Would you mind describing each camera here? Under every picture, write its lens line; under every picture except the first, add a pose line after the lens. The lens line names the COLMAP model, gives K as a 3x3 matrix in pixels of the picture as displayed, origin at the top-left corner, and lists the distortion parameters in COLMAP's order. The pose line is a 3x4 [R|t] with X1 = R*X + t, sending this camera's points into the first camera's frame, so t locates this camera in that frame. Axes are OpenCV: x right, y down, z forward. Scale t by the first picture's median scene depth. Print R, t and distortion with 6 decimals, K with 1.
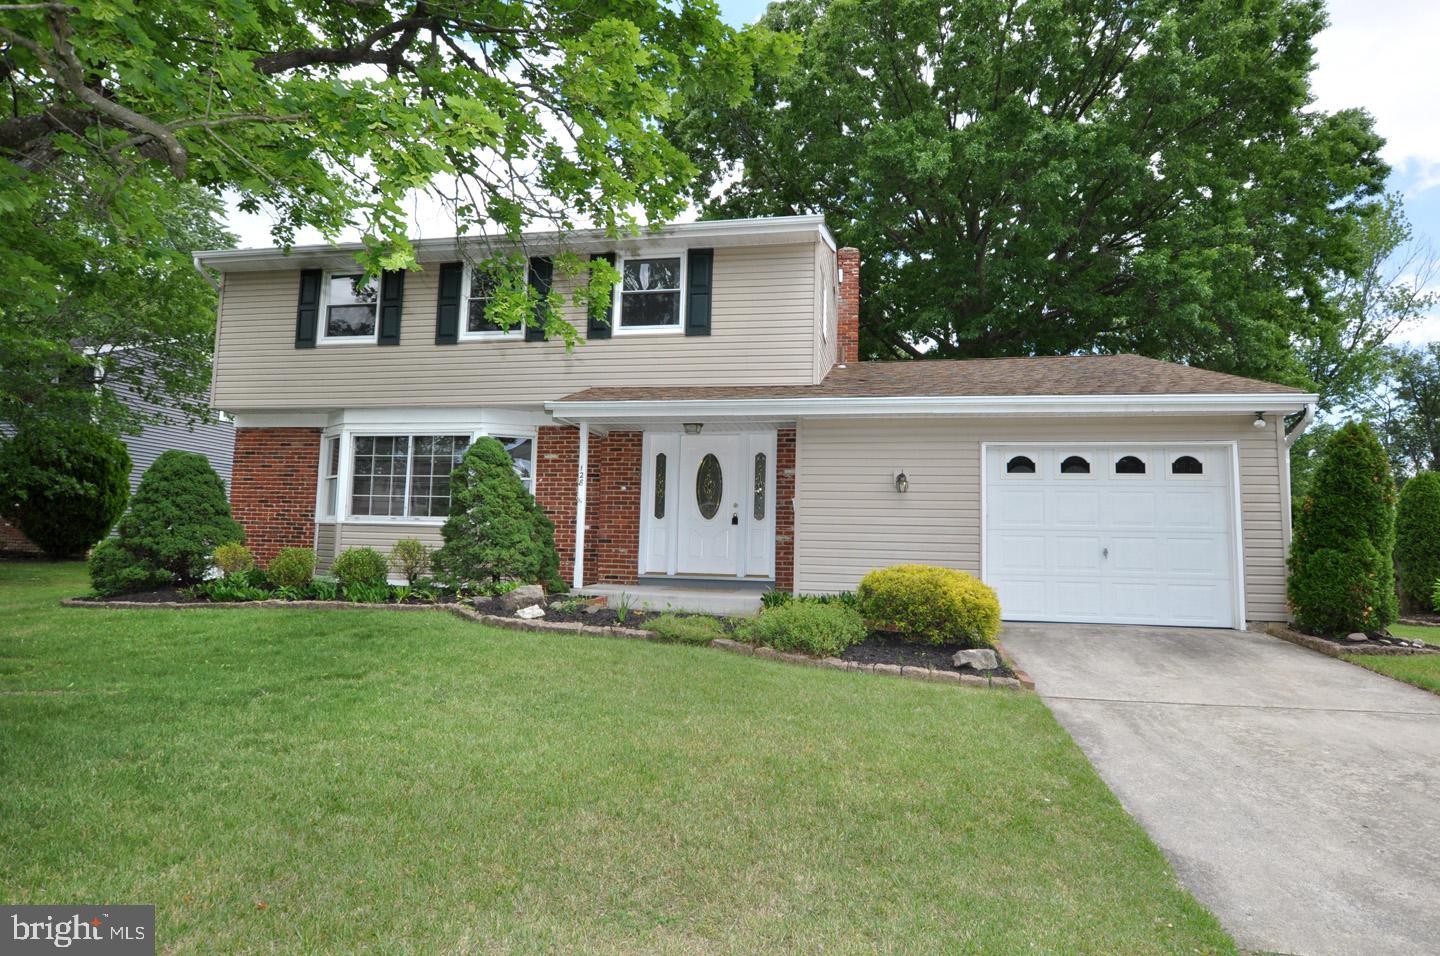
lens RADIAL K [[782.7, 0, 720.0], [0, 782.7, 478.0], [0, 0, 1]] dist [-0.020725, 0.000670]
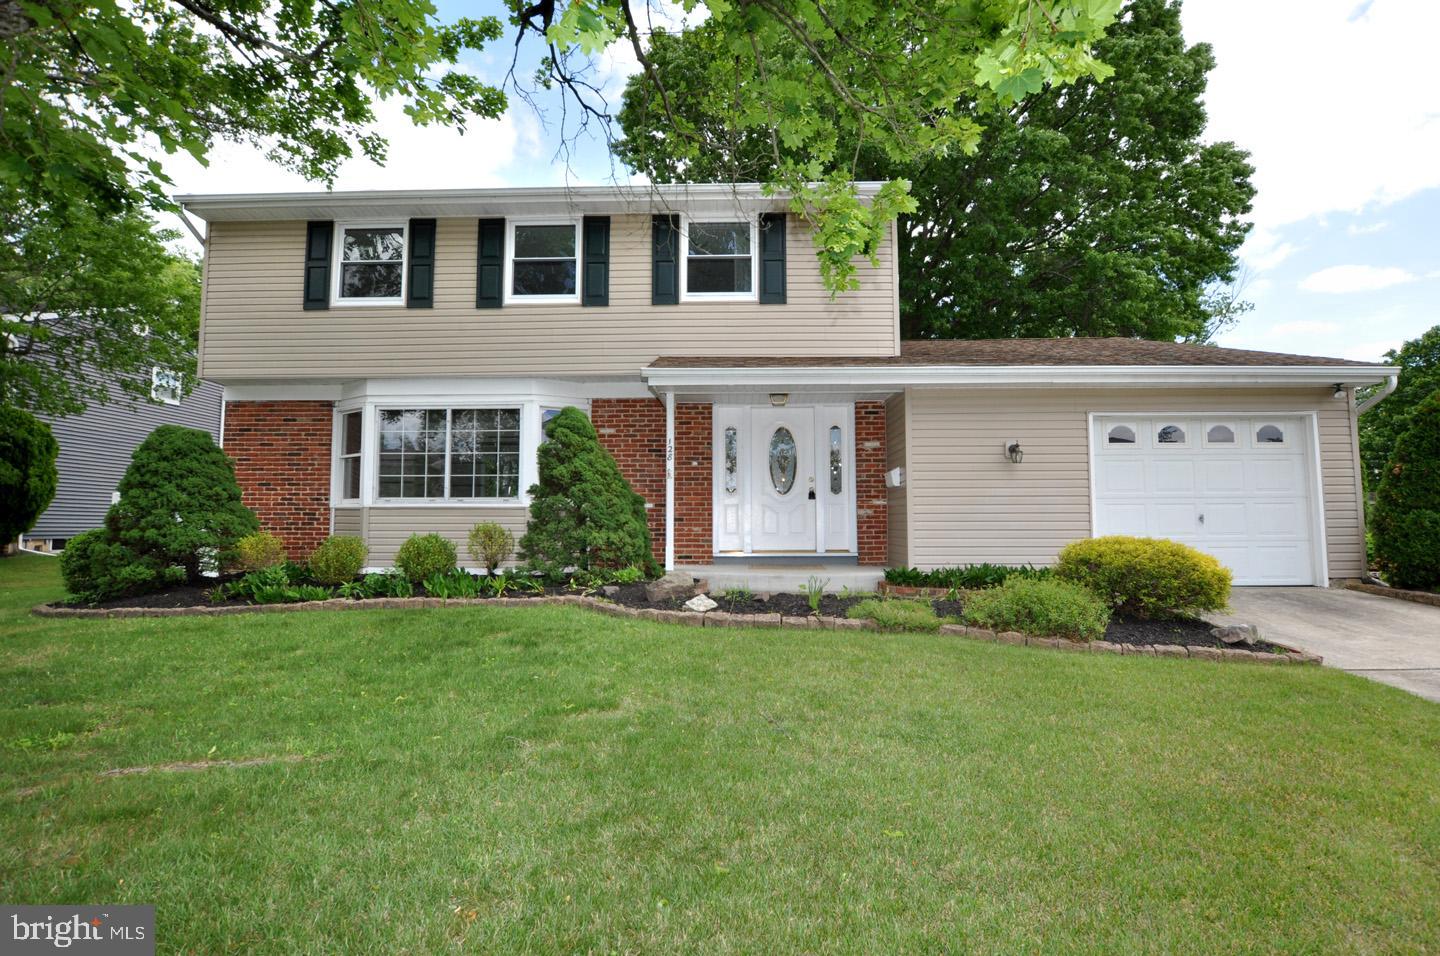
lens RADIAL K [[698.7, 0, 720.0], [0, 698.7, 478.0], [0, 0, 1]] dist [-0.029095, 0.000541]
pose [[0.985598, -0.014947, 0.168443, -0.240548], [0.010498, 0.999573, 0.027273, 0.007895], [-0.168779, -0.025112, 0.985334, 0.161687]]
